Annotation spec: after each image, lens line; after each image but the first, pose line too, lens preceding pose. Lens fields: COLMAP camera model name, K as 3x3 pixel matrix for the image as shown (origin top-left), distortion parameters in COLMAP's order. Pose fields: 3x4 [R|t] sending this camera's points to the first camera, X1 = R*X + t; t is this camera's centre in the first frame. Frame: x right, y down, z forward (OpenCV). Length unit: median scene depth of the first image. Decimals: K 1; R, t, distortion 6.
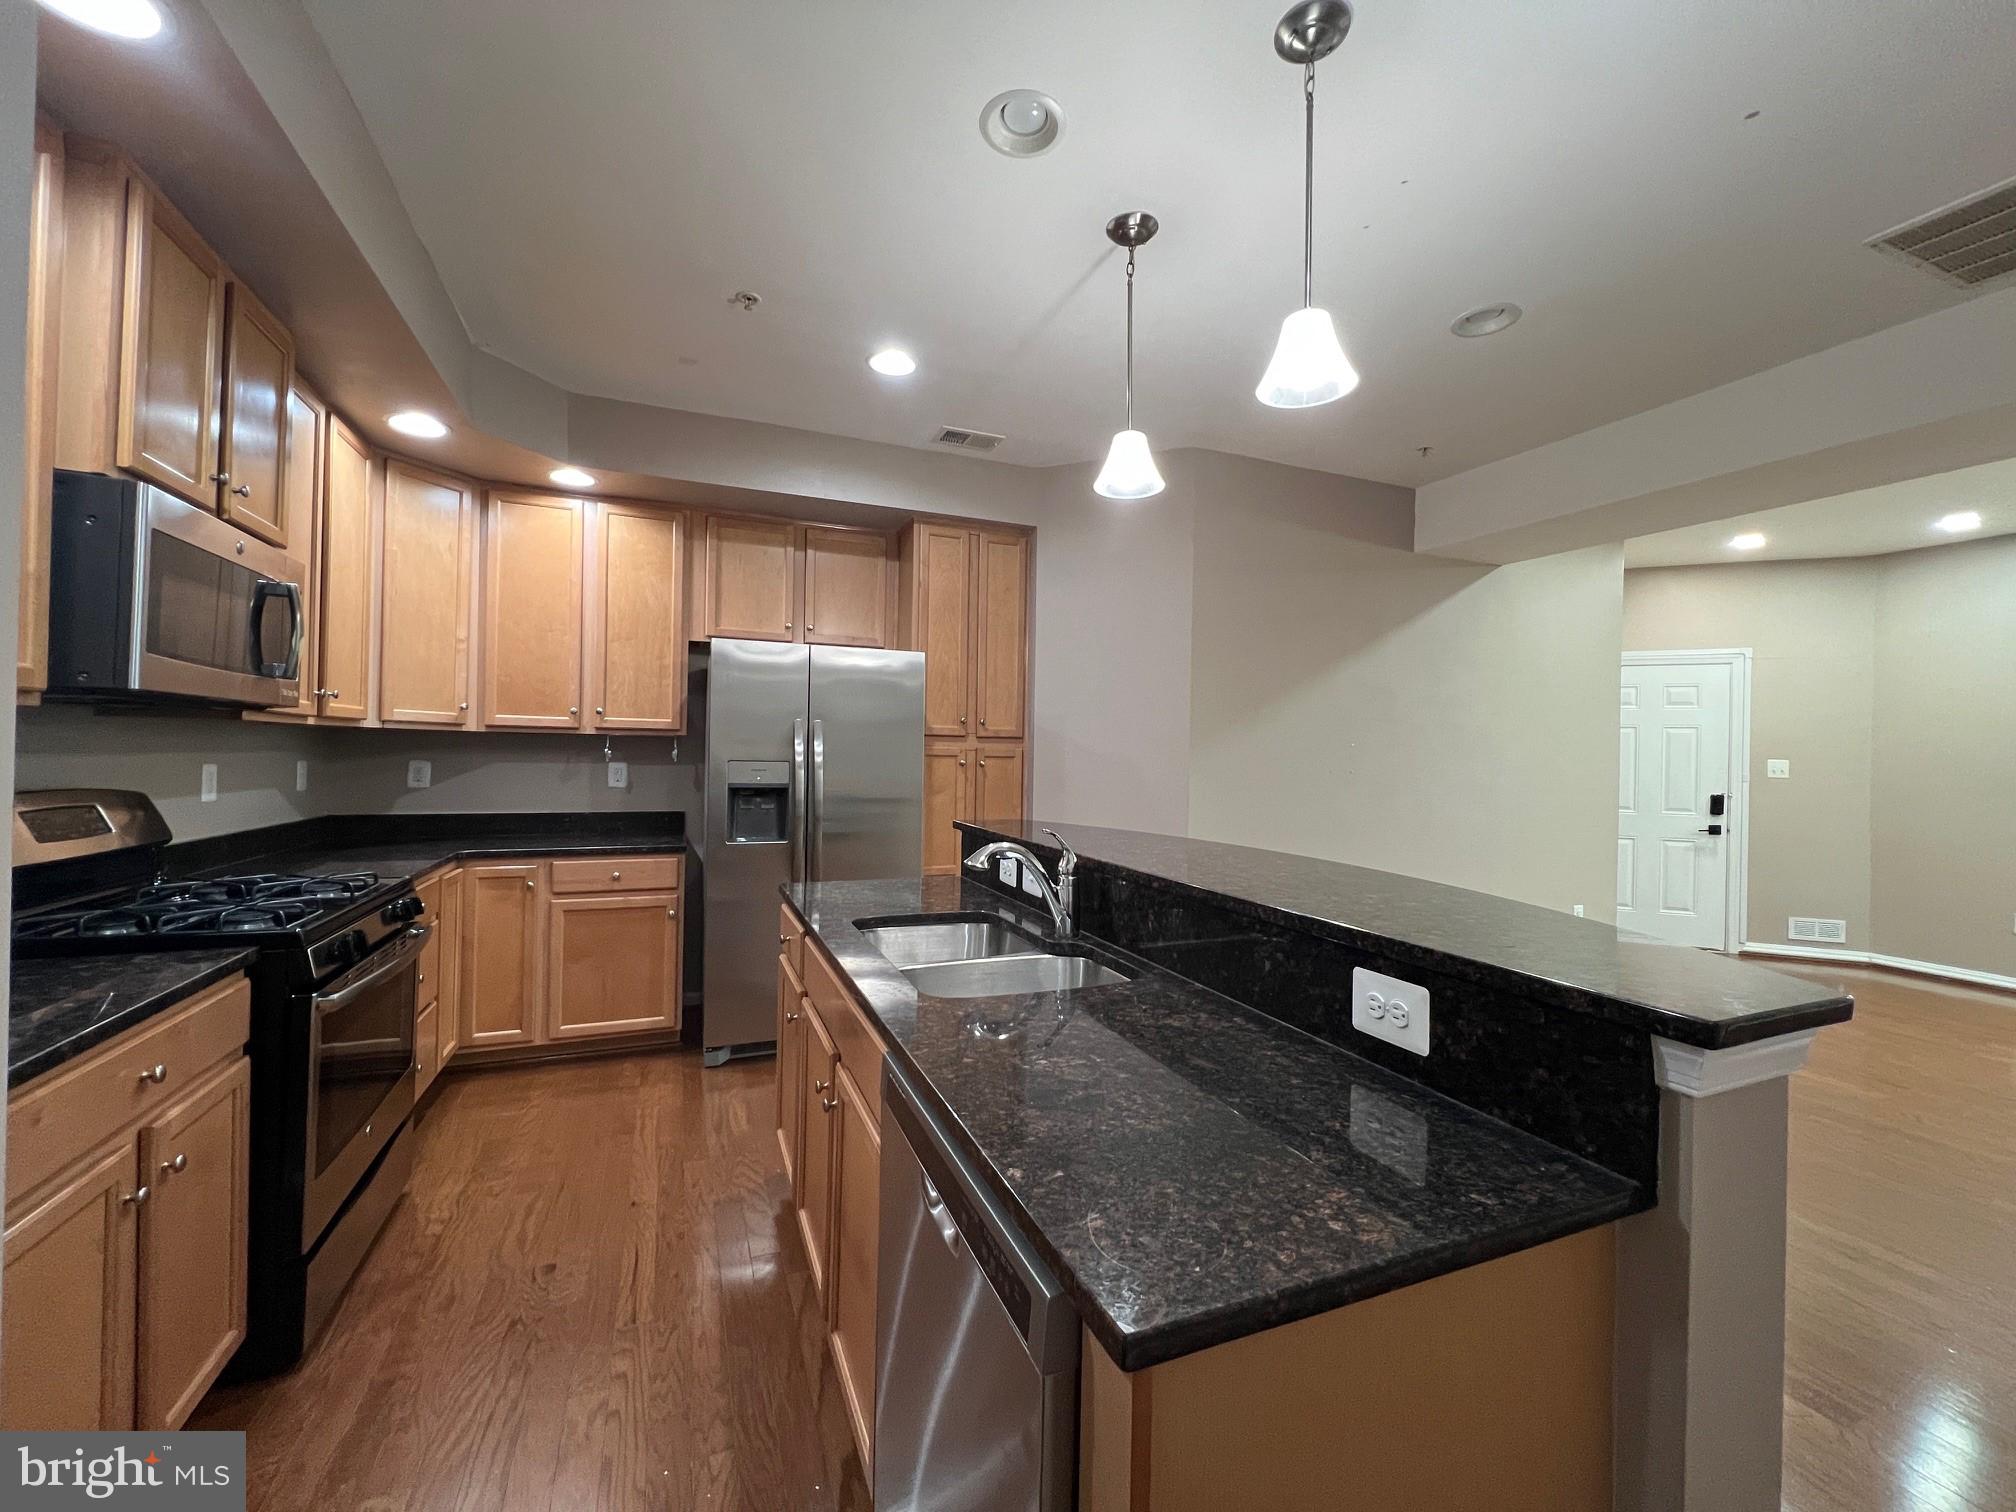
lens RADIAL K [[805.0, 0, 1007.7], [0, 805.0, 752.9], [0, 0, 1]] dist [-0.002526, 0.000081]
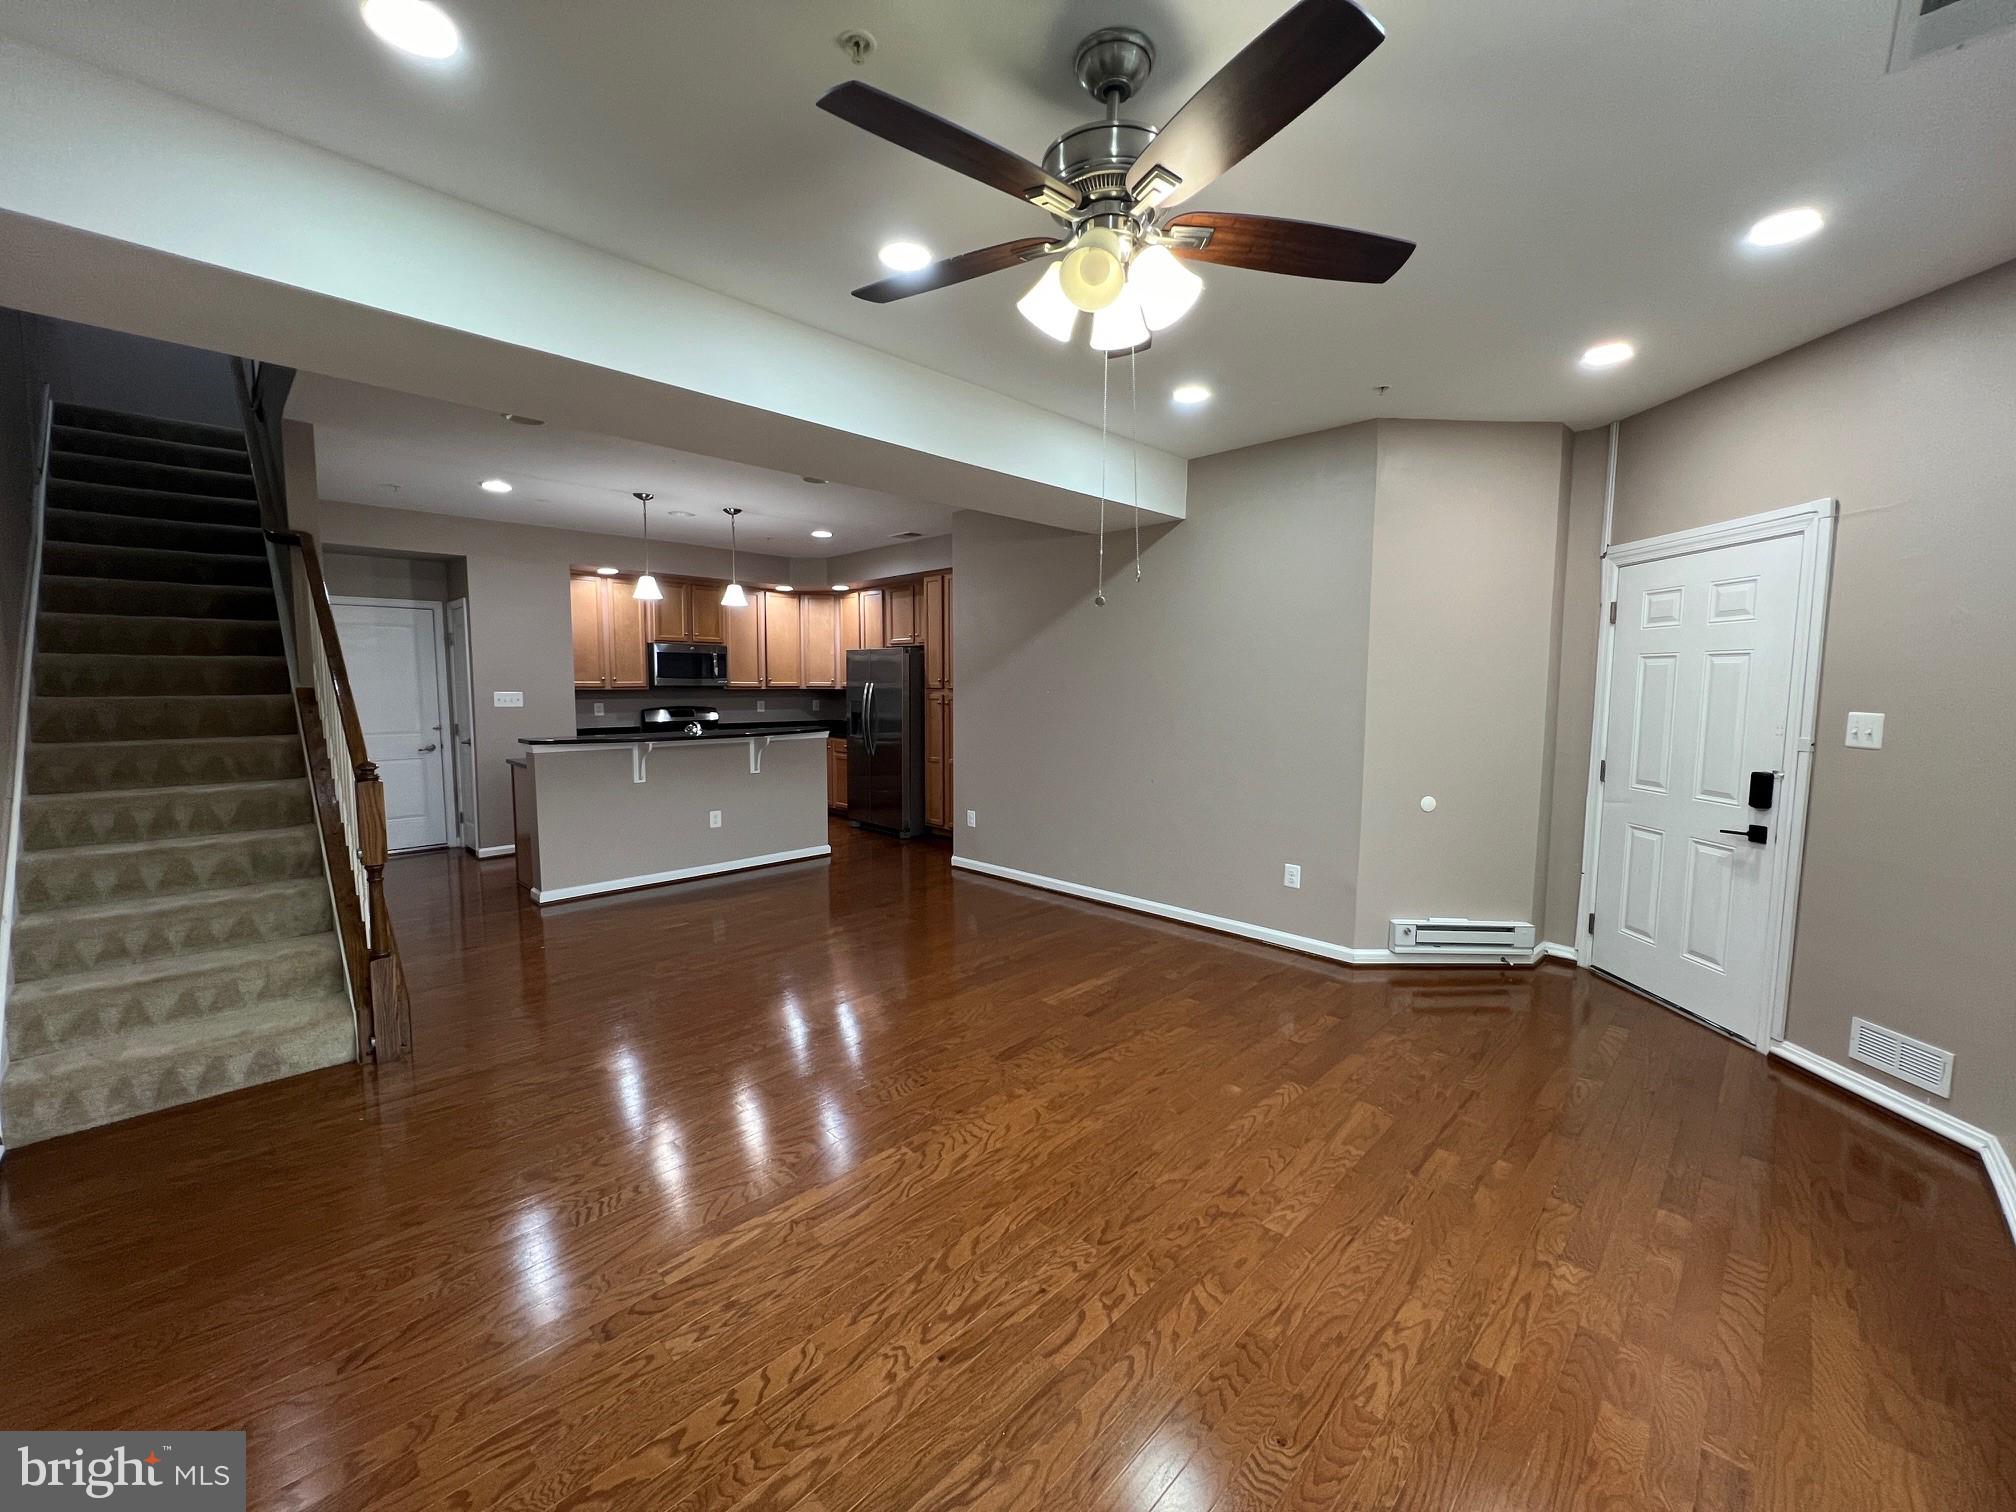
lens RADIAL K [[805.0, 0, 1012.4], [0, 805.0, 751.7], [0, 0, 1]] dist [-0.002526, 0.000081]
pose [[0.390655, 0.064246, -0.918293, 1.988944], [0.003901, 0.997437, 0.071442, -0.008142], [0.920529, -0.031491, 0.389403, 0.493310]]
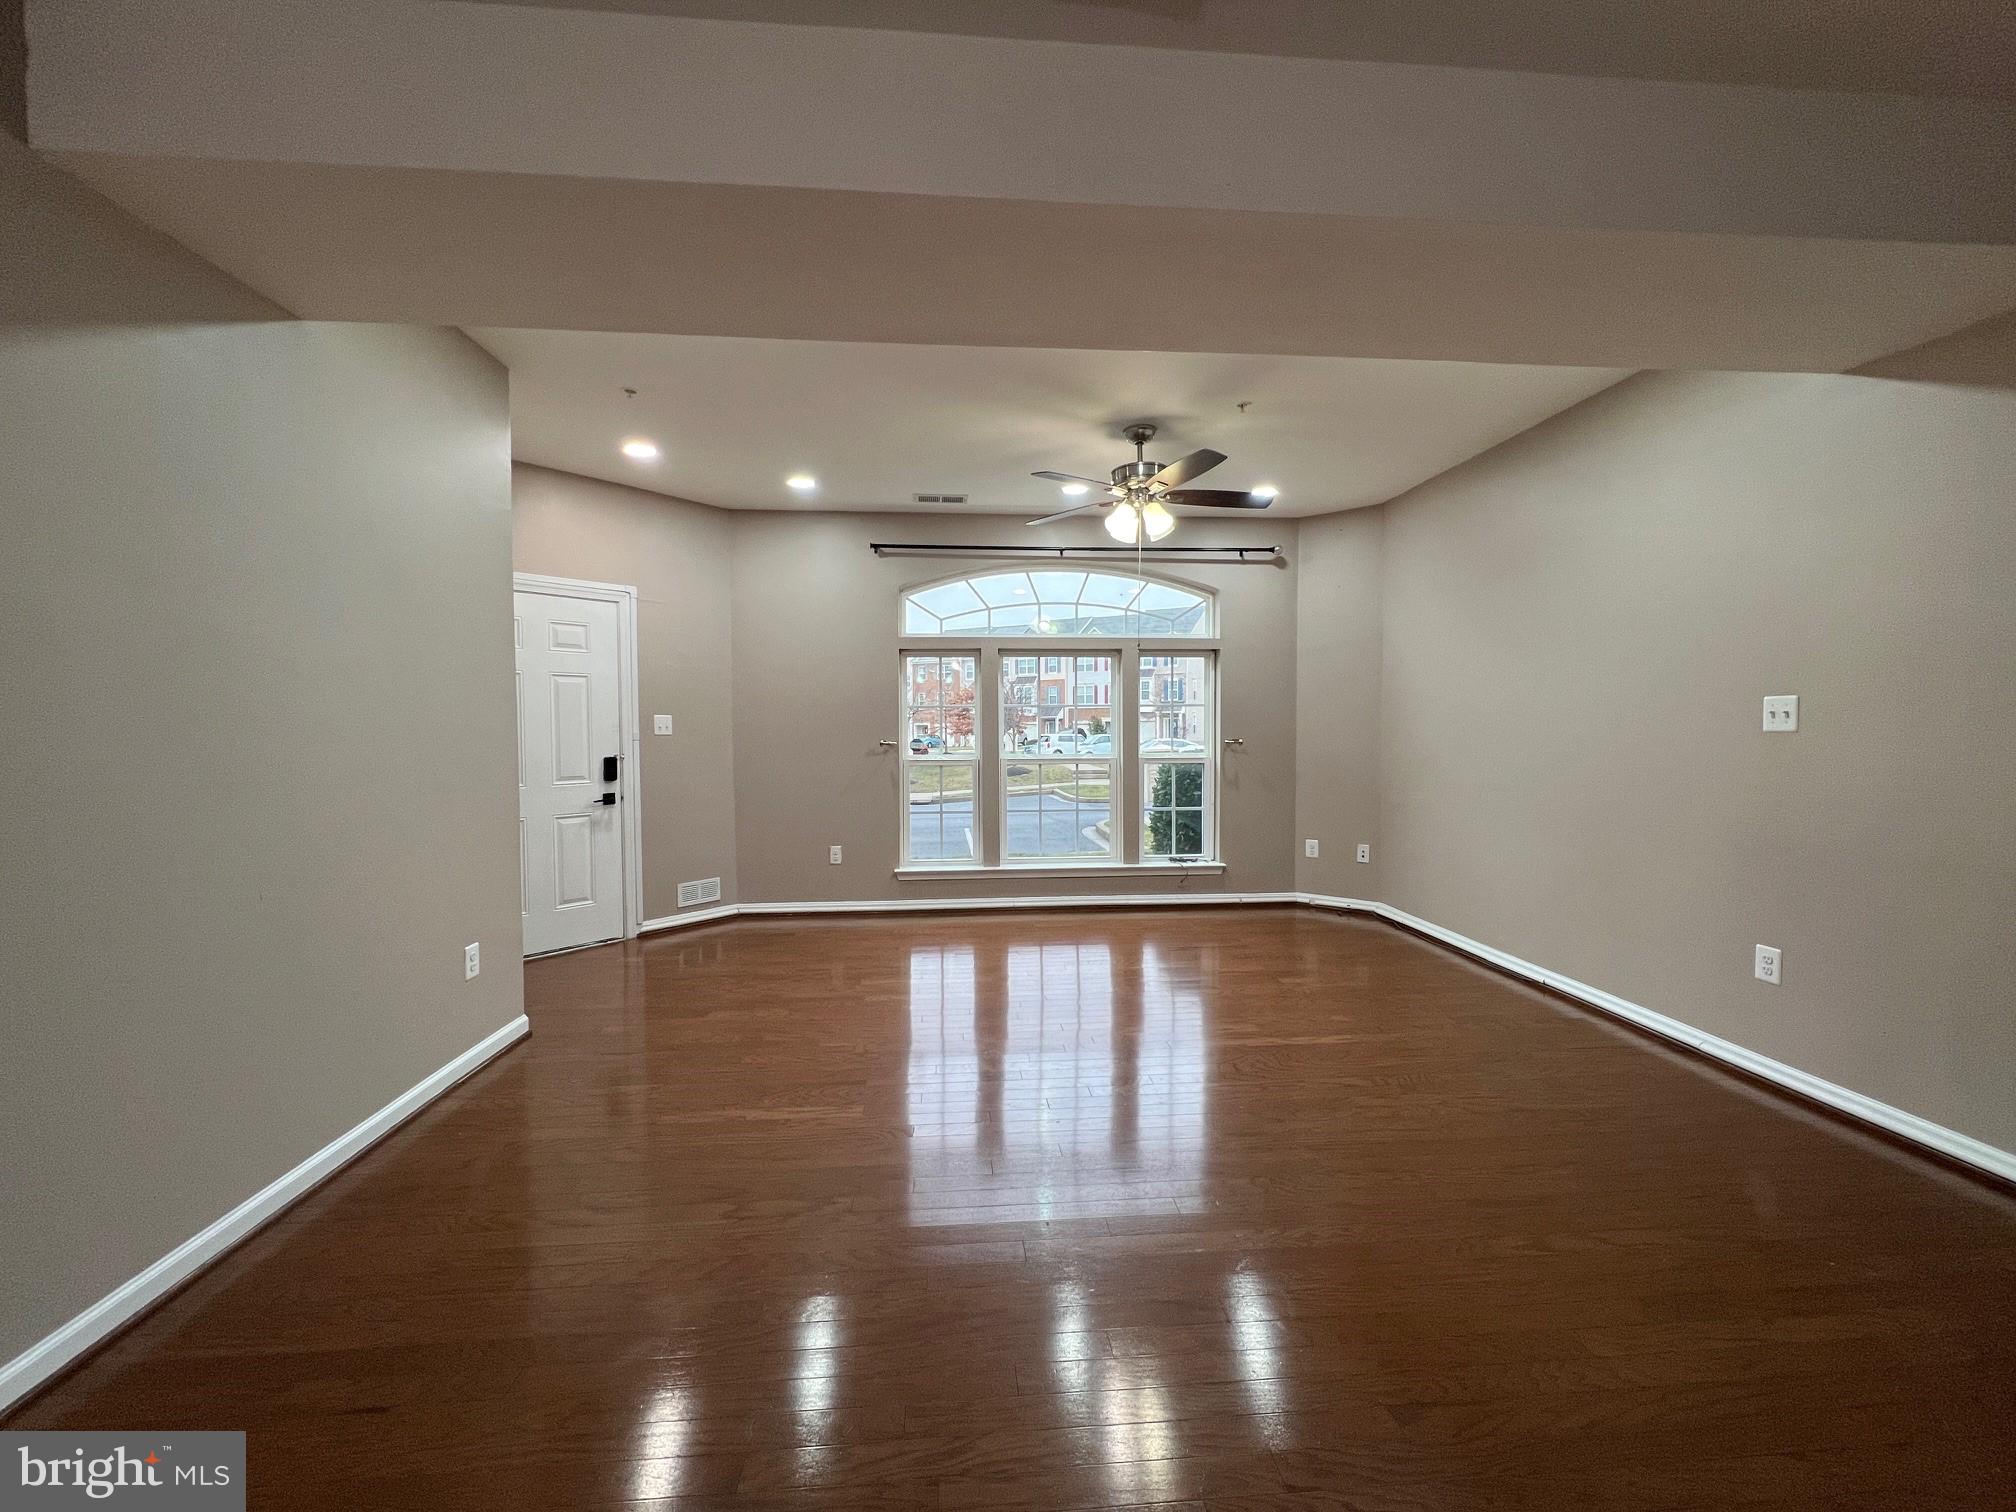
lens RADIAL K [[805.0, 0, 1006.2], [0, 805.0, 751.0], [0, 0, 1]] dist [-0.002526, 0.000081]
pose [[0.307038, -0.049108, 0.950429, 0.346517], [0.012910, 0.998791, 0.047436, 0.018153], [-0.951610, -0.002295, 0.307301, 0.573224]]
